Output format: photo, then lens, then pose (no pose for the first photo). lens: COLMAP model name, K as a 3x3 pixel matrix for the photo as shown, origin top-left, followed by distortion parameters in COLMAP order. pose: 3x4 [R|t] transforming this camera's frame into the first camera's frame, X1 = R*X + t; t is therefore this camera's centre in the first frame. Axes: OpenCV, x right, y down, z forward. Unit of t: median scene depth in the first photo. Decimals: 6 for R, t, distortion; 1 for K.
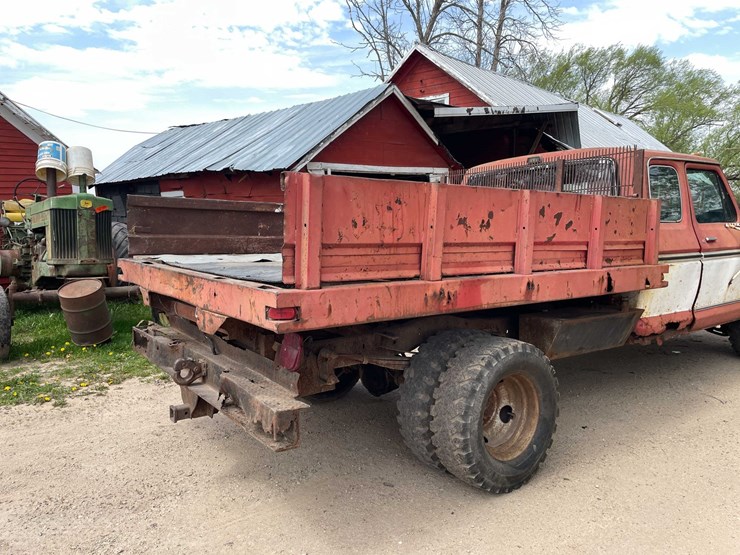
lens RADIAL K [[568.2, 0, 377.2], [0, 568.2, 278.4], [0, 0, 1]] dist [0.083703, -0.114676]
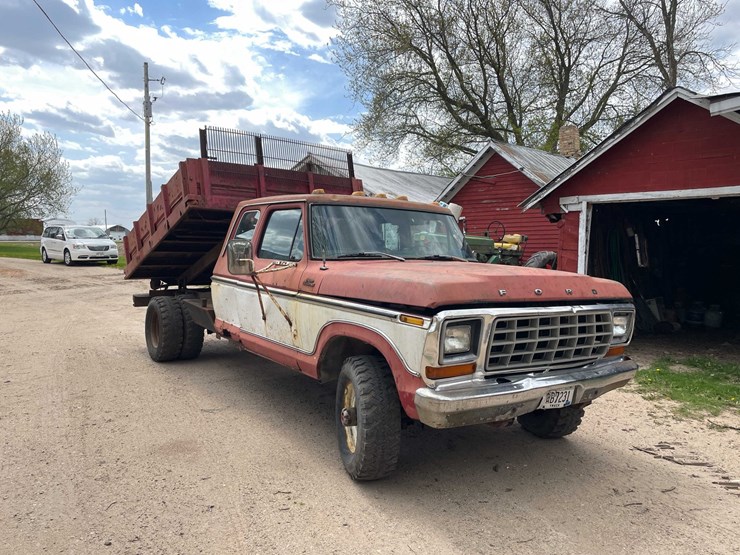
lens RADIAL K [[560.6, 0, 373.3], [0, 560.6, 274.5], [0, 0, 1]] dist [0.085015, -0.107047]
pose [[-0.019946, 0.071280, -0.997257, 1.052761], [-0.127970, 0.989069, 0.073255, -0.109957], [0.991577, 0.129081, -0.010607, 0.786947]]
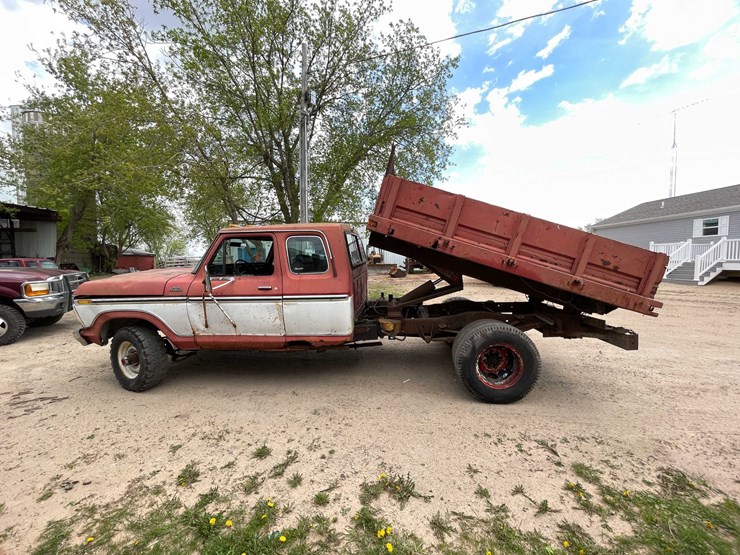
lens RADIAL K [[299.2, 0, 370.0], [0, 299.2, 277.5], [0, 0, 1]] dist [-0.002475, -0.000407]
pose [[-0.736403, -0.027020, 0.676003, -0.240739], [0.098026, 0.984397, 0.146131, -0.125715], [-0.669404, 0.173878, -0.722264, 1.075538]]
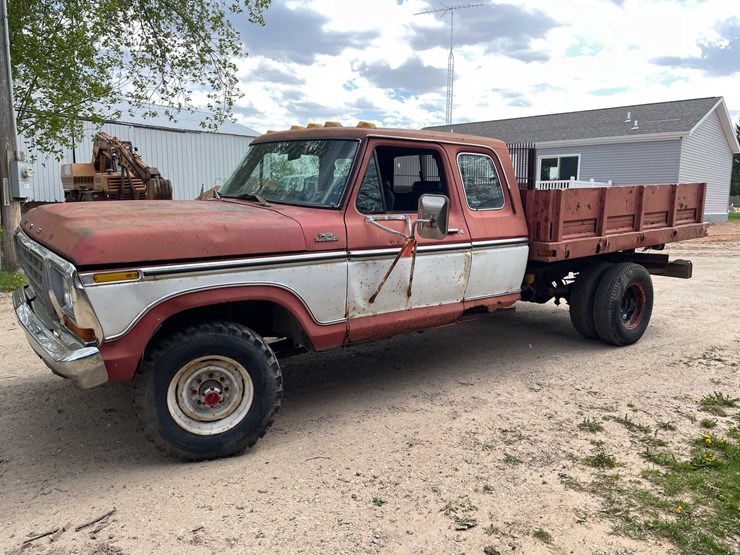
lens RADIAL K [[560.6, 0, 373.3], [0, 560.6, 274.5], [0, 0, 1]] dist [0.085015, -0.107047]
pose [[-0.999939, -0.005828, -0.009426, 0.270816], [-0.008022, 0.967487, 0.252795, -0.158622], [0.007647, 0.252855, -0.967474, 1.410873]]
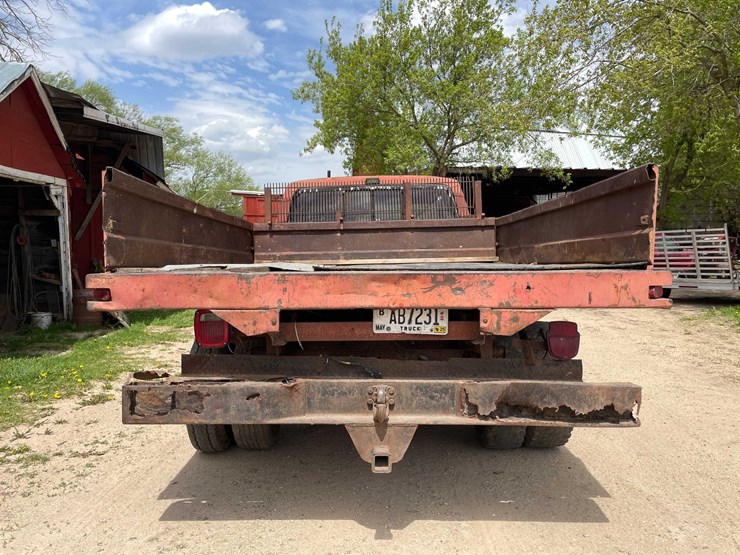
lens RADIAL K [[560.6, 0, 373.3], [0, 560.6, 274.5], [0, 0, 1]] dist [0.085015, -0.107047]
pose [[0.595865, -0.031960, 0.802449, -0.412000], [0.084404, 0.996166, -0.023000, 0.001938], [-0.798637, 0.081435, 0.596278, 0.234174]]
